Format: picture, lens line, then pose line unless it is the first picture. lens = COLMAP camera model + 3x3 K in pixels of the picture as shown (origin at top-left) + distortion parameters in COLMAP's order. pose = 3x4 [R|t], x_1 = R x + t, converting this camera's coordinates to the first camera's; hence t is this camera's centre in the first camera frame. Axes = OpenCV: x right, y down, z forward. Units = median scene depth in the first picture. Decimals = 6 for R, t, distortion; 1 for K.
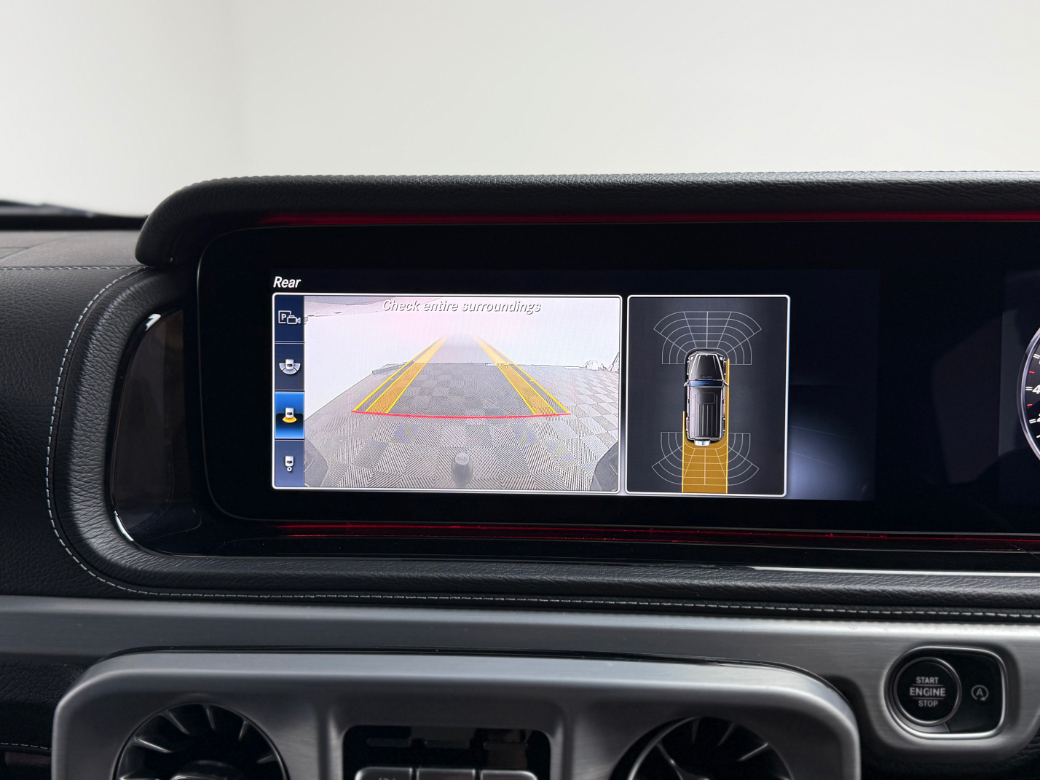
lens RADIAL K [[993.6, 0, 516.8], [0, 993.6, 395.4], [0, 0, 1]] dist [-0.049195, 0.000000]
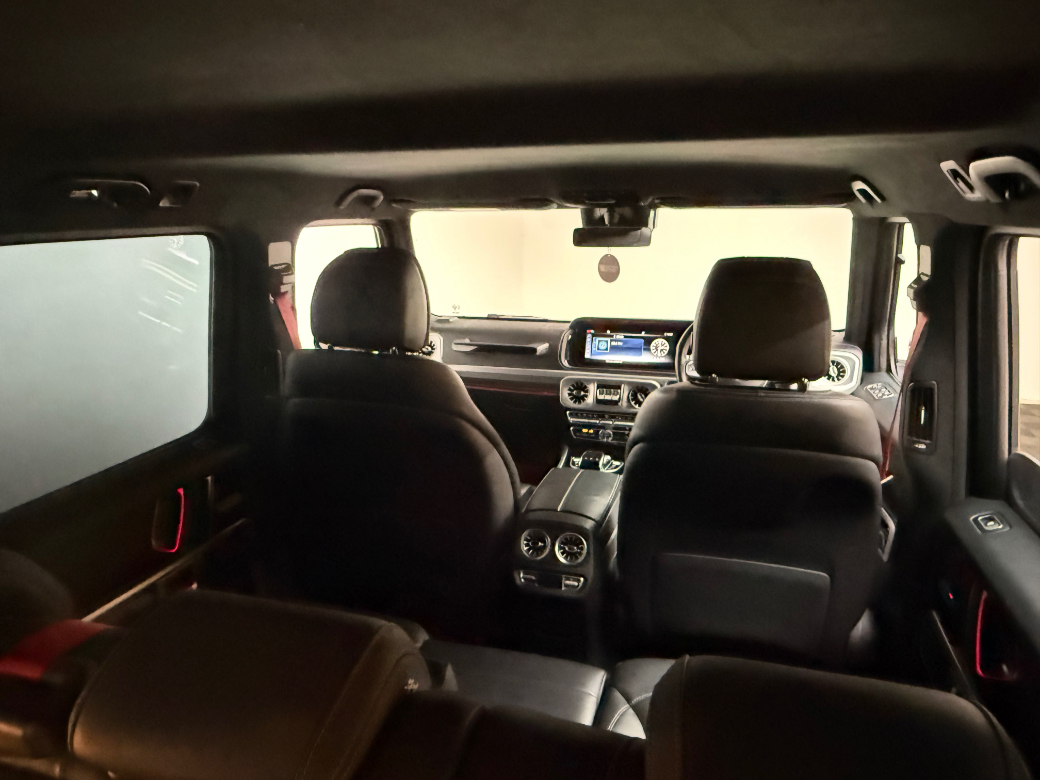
lens RADIAL K [[682.2, 0, 512.5], [0, 682.2, 387.0], [0, 0, 1]] dist [-0.037508, -0.004031]
pose [[0.973416, 0.055591, -0.222196, 0.373224], [-0.072282, 0.995084, -0.067700, 0.728301], [0.217341, 0.081961, 0.972649, -4.292510]]
